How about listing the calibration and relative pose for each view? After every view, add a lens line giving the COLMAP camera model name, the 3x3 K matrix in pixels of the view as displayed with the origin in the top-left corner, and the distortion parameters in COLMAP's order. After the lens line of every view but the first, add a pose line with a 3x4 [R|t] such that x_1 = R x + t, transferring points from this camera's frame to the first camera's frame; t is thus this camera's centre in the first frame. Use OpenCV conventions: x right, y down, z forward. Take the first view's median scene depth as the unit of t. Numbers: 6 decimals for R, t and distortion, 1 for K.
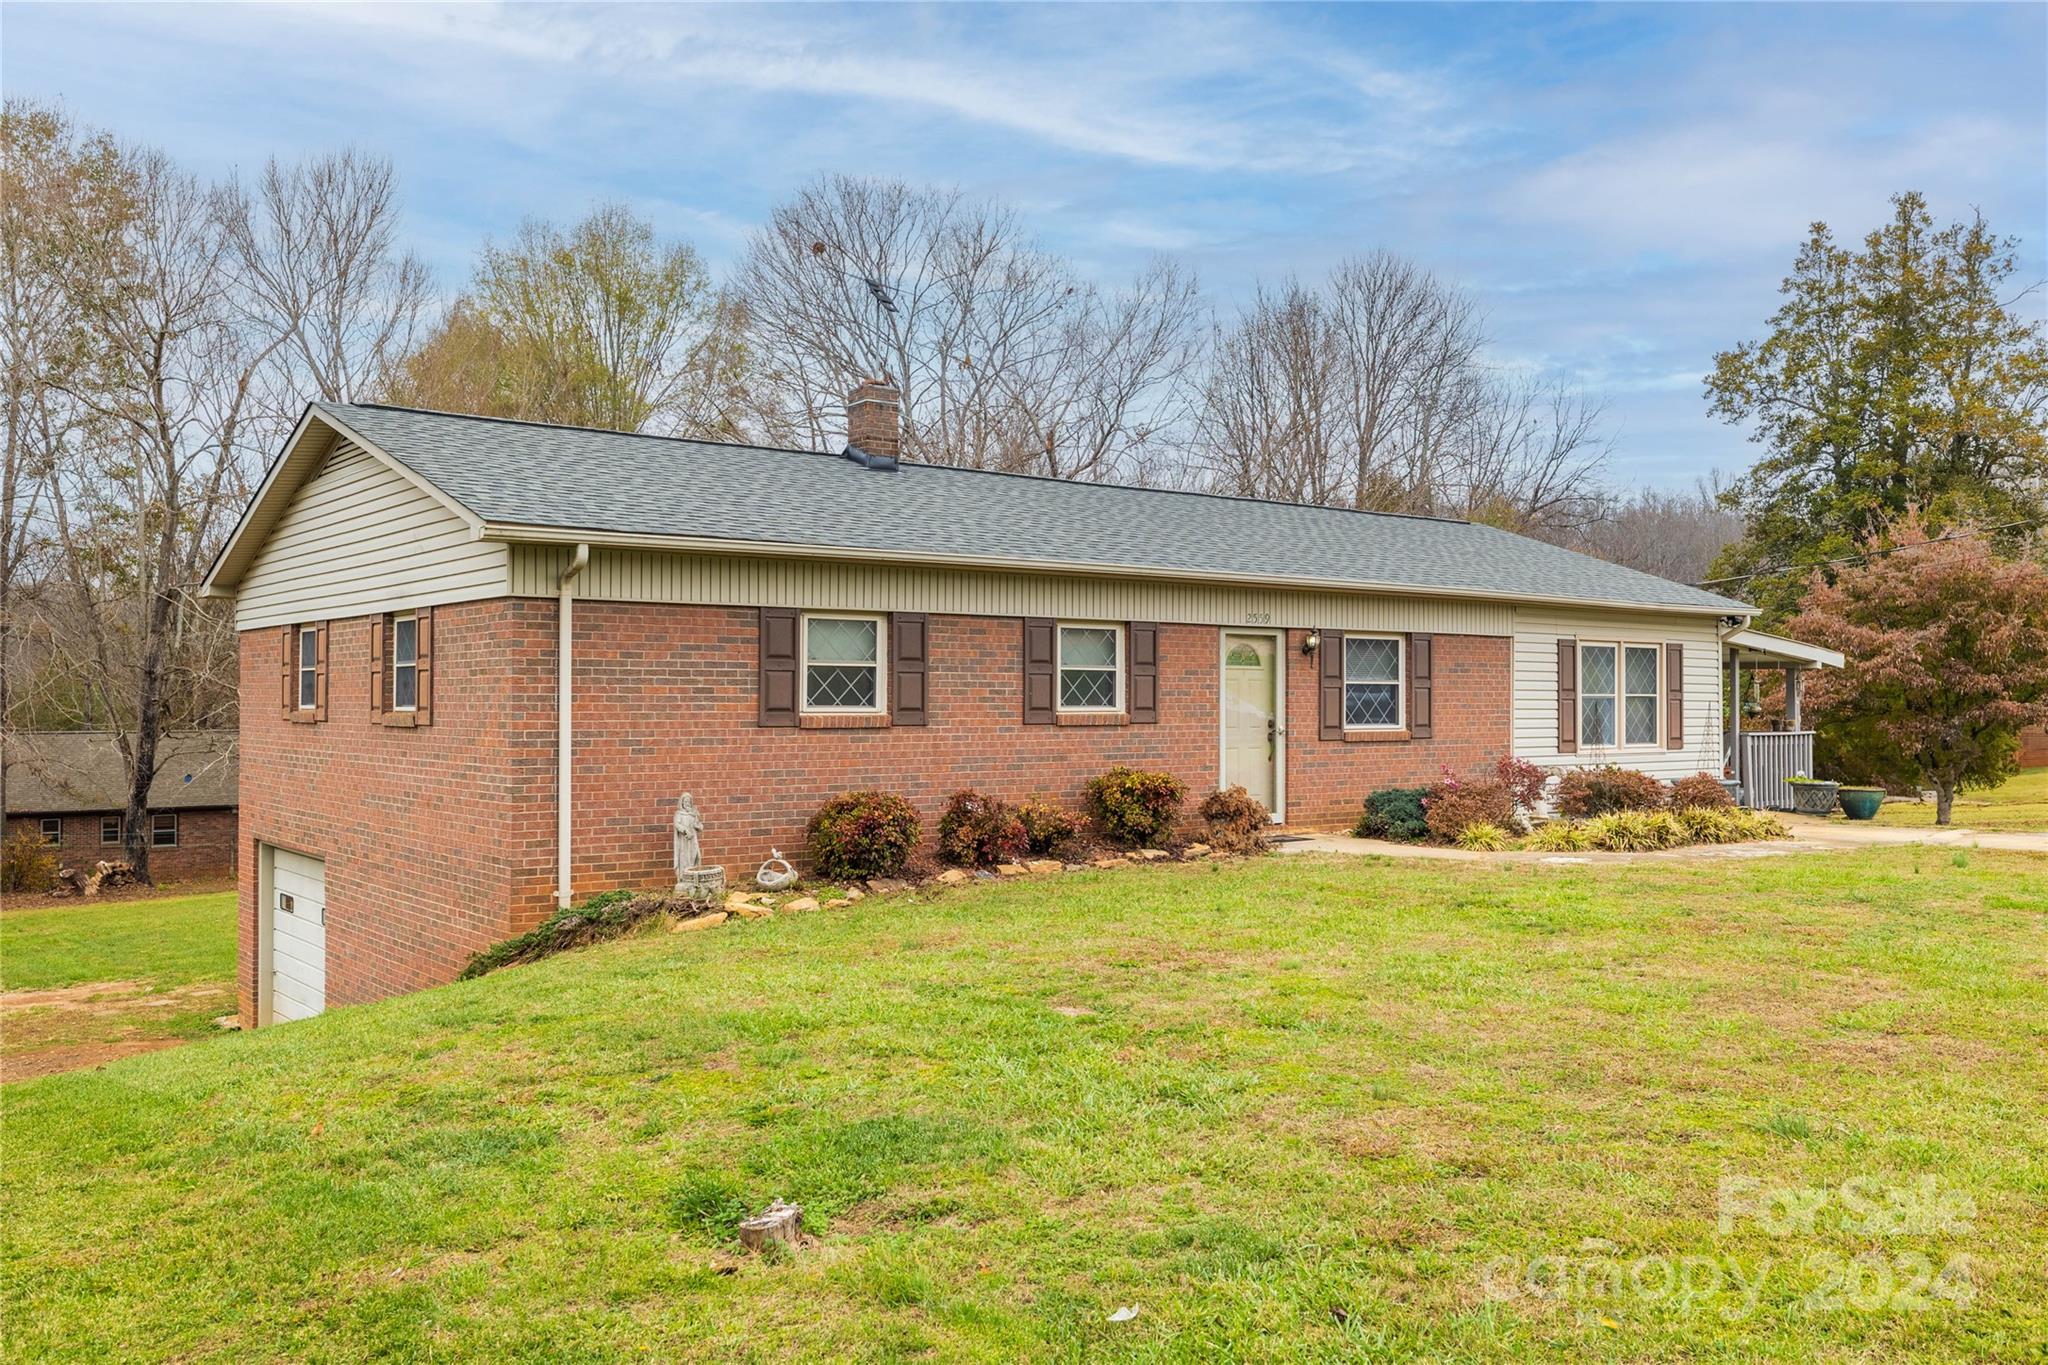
lens RADIAL K [[1697.2, 0, 1031.0], [0, 1697.2, 678.8], [0, 0, 1]] dist [-0.003833, 0.000925]
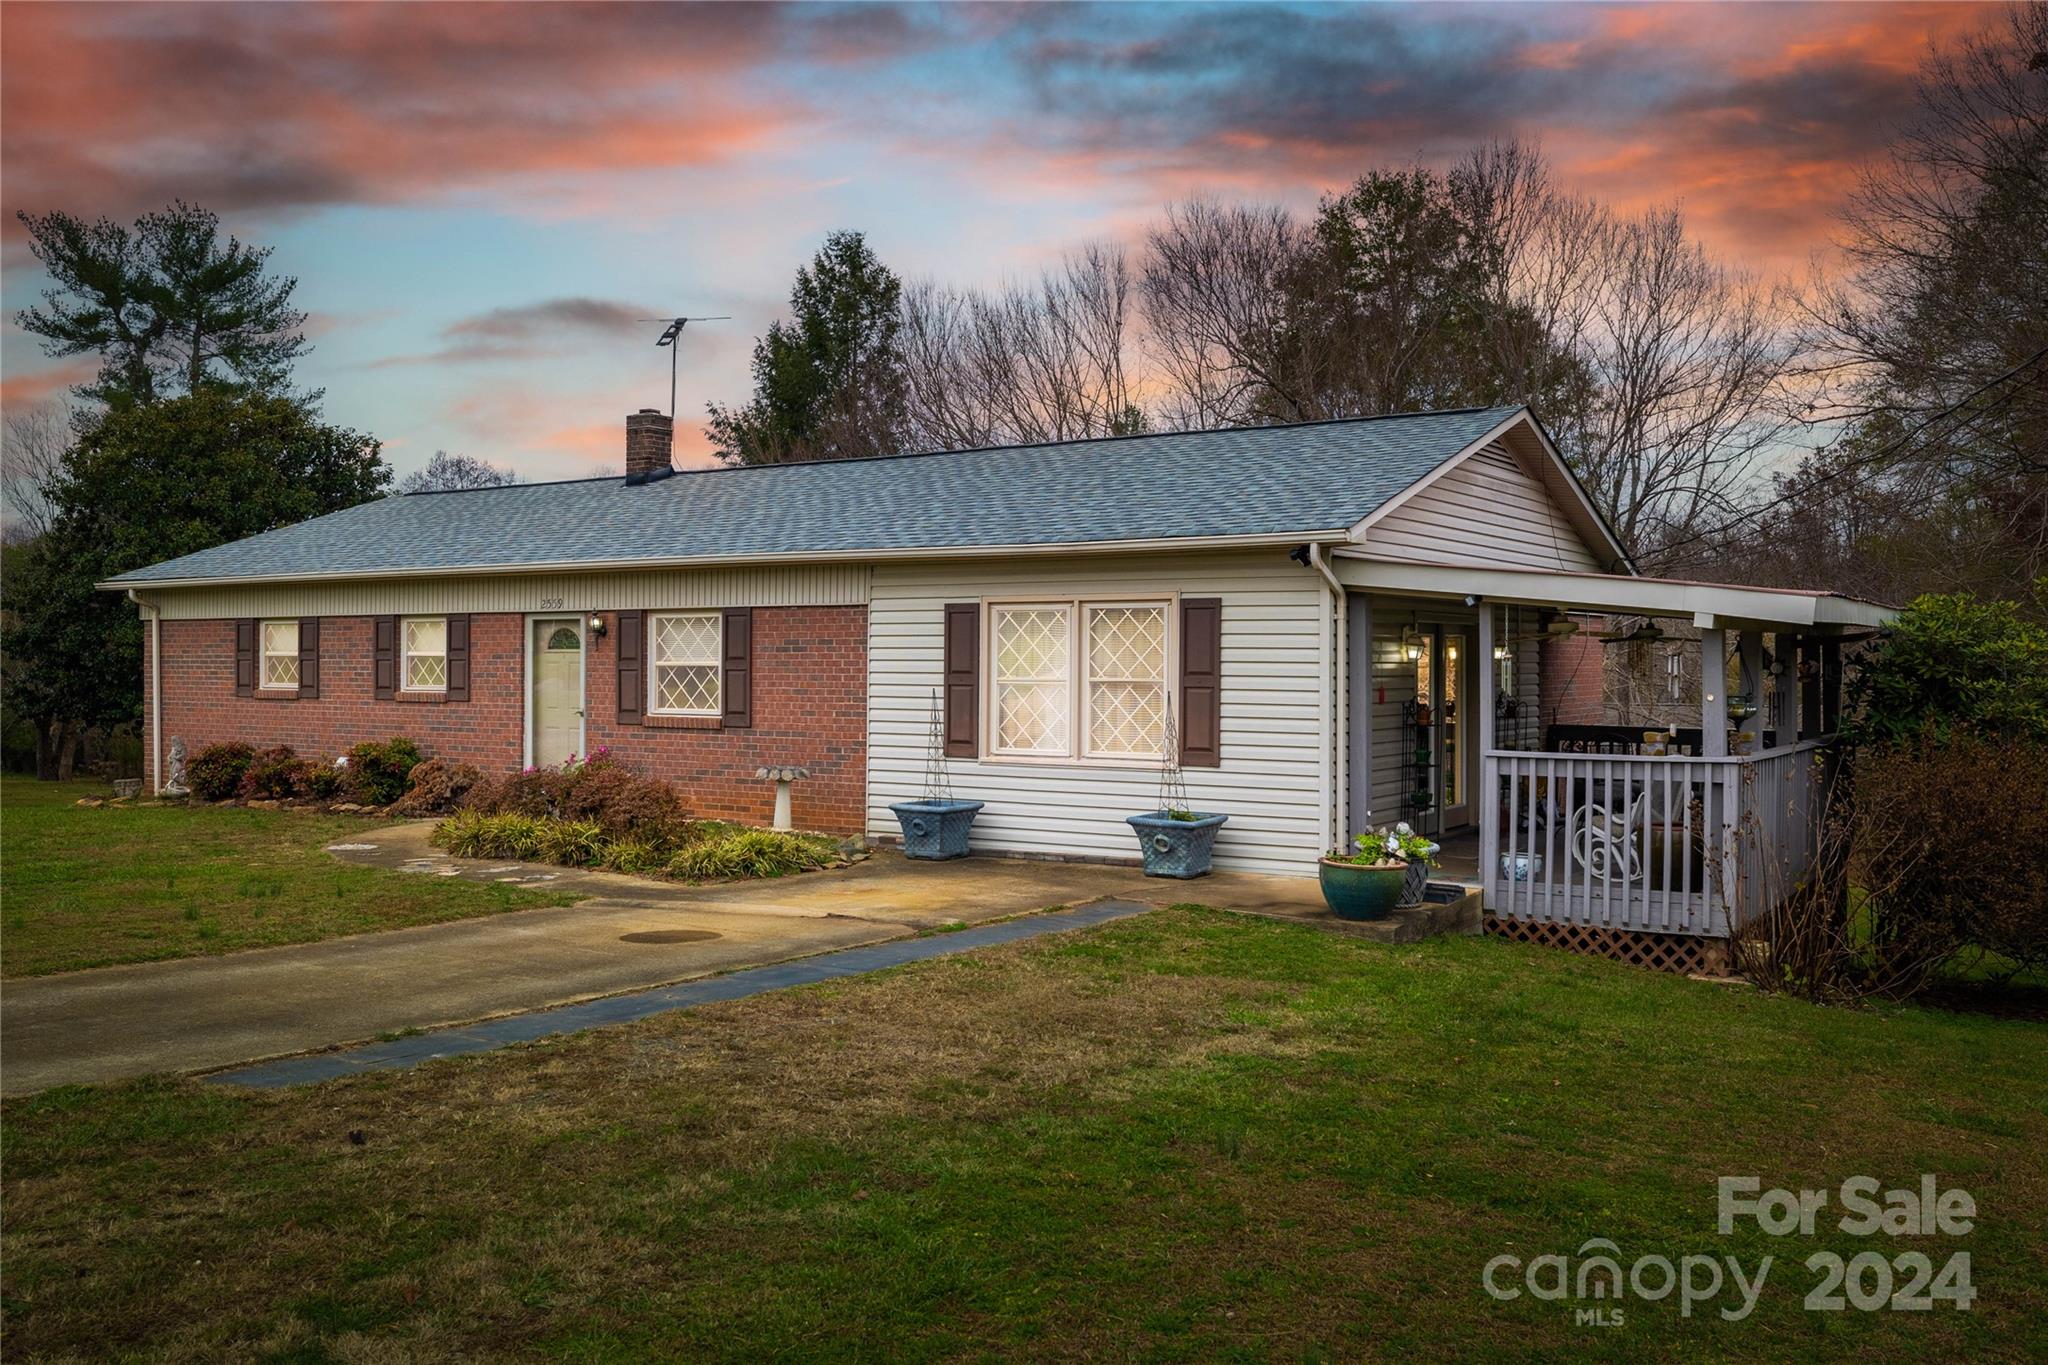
lens RADIAL K [[1697.2, 0, 1024.9], [0, 1697.2, 688.4], [0, 0, 1]] dist [-0.003833, 0.000925]
pose [[0.330358, -0.001709, -0.943854, 1.163048], [-0.002549, 0.999993, -0.002703, 0.017779], [0.943852, 0.003298, 0.330352, 0.888598]]
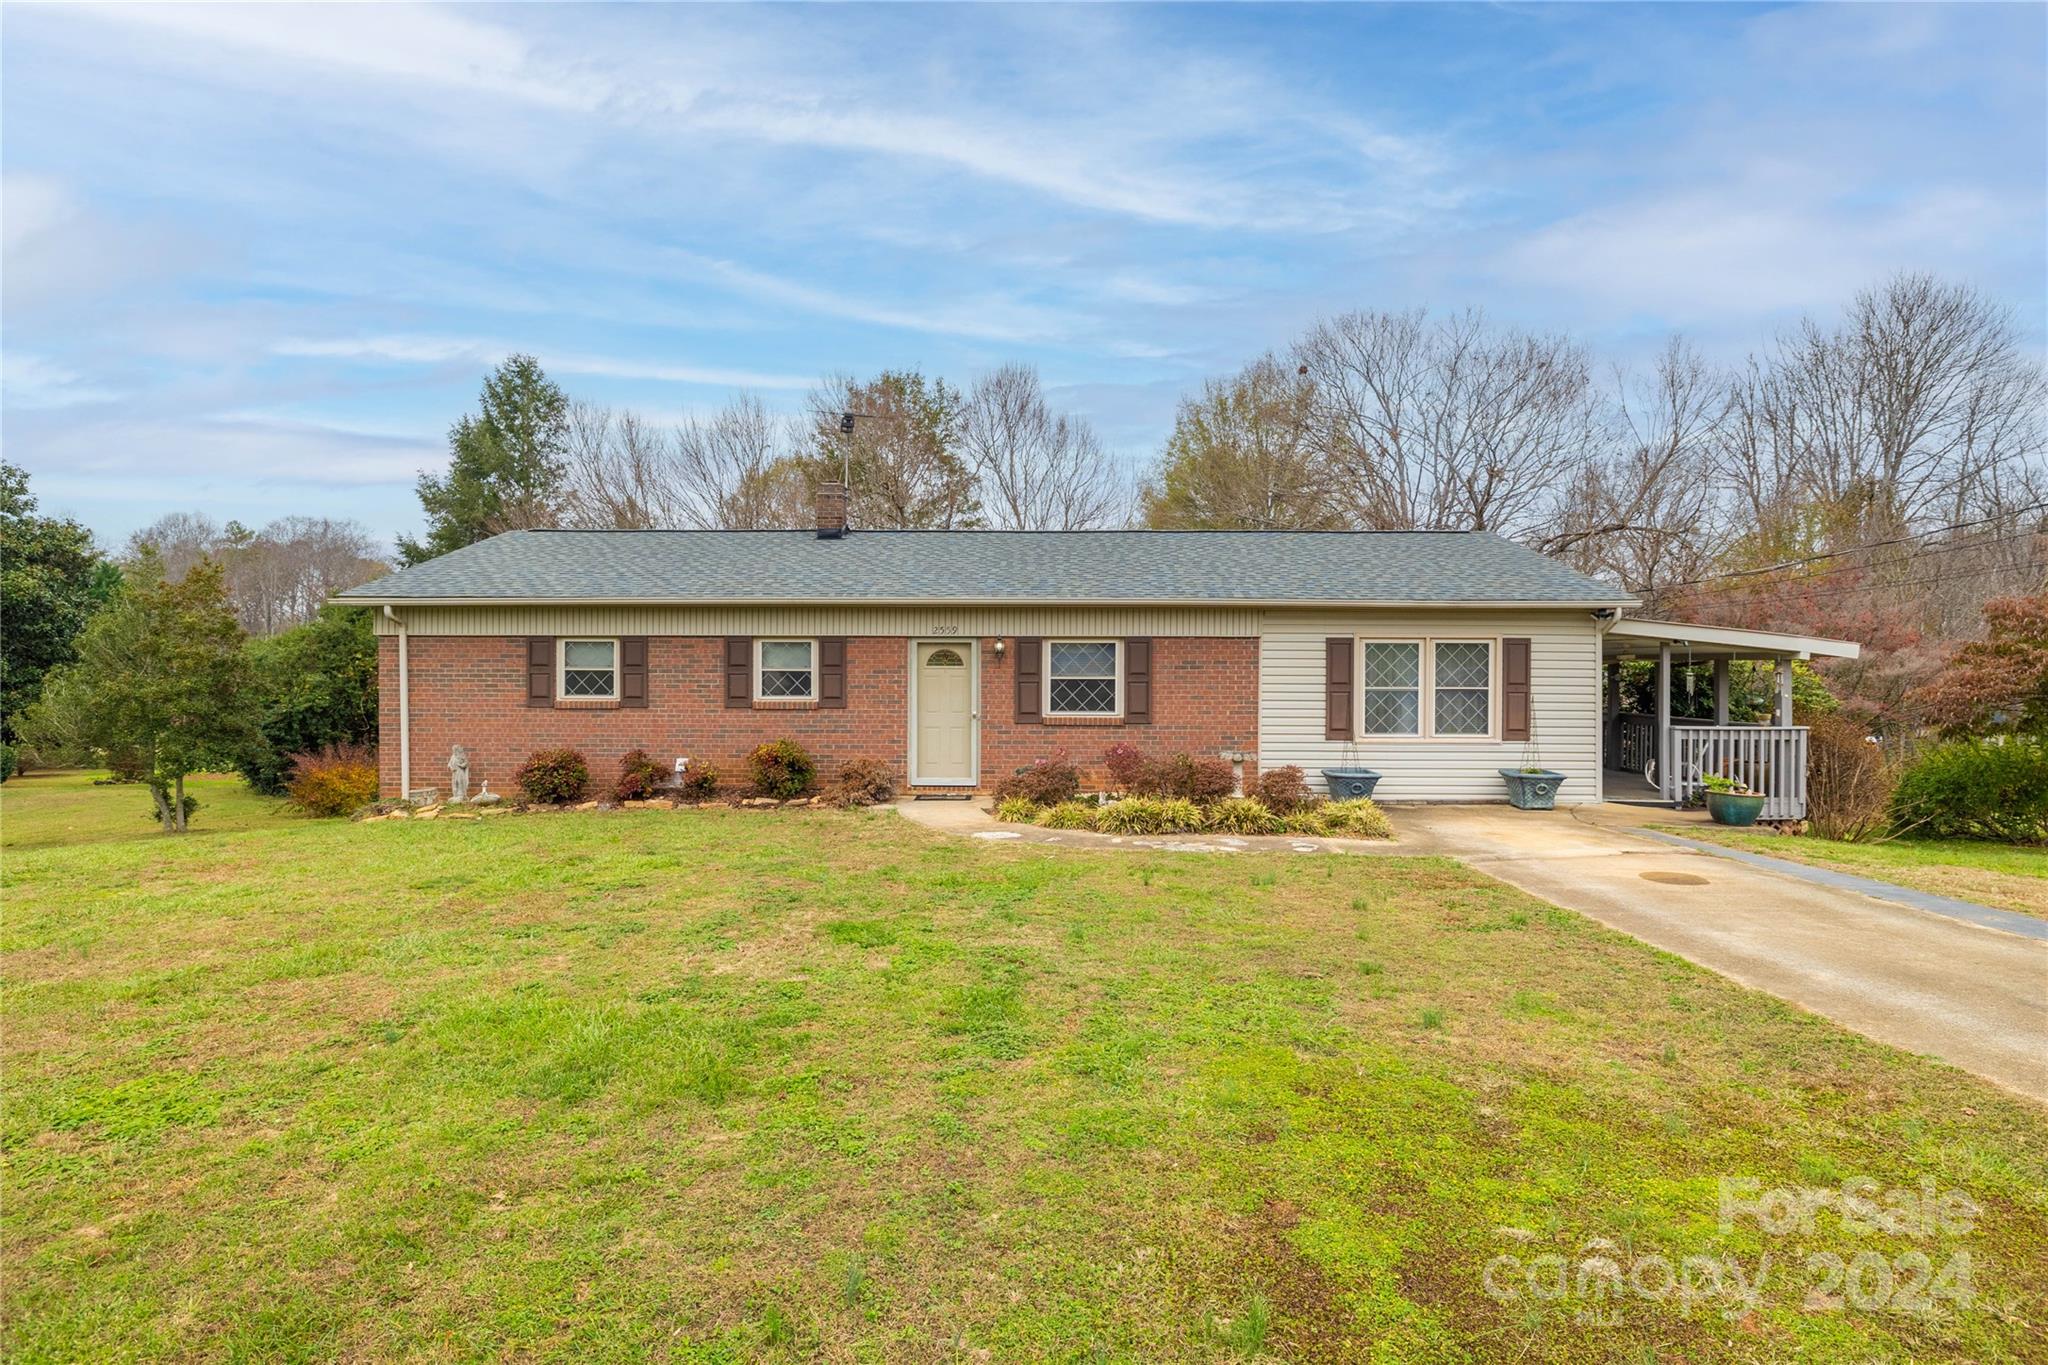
lens RADIAL K [[1005.3, 0, 1029.5], [0, 1005.3, 684.3], [0, 0, 1]] dist [-0.005196, 0.000019]
pose [[0.776367, -0.004886, -0.630263, 0.651559], [0.006398, 0.999980, 0.000129, 0.006566], [0.630249, -0.004132, 0.776382, 0.411087]]
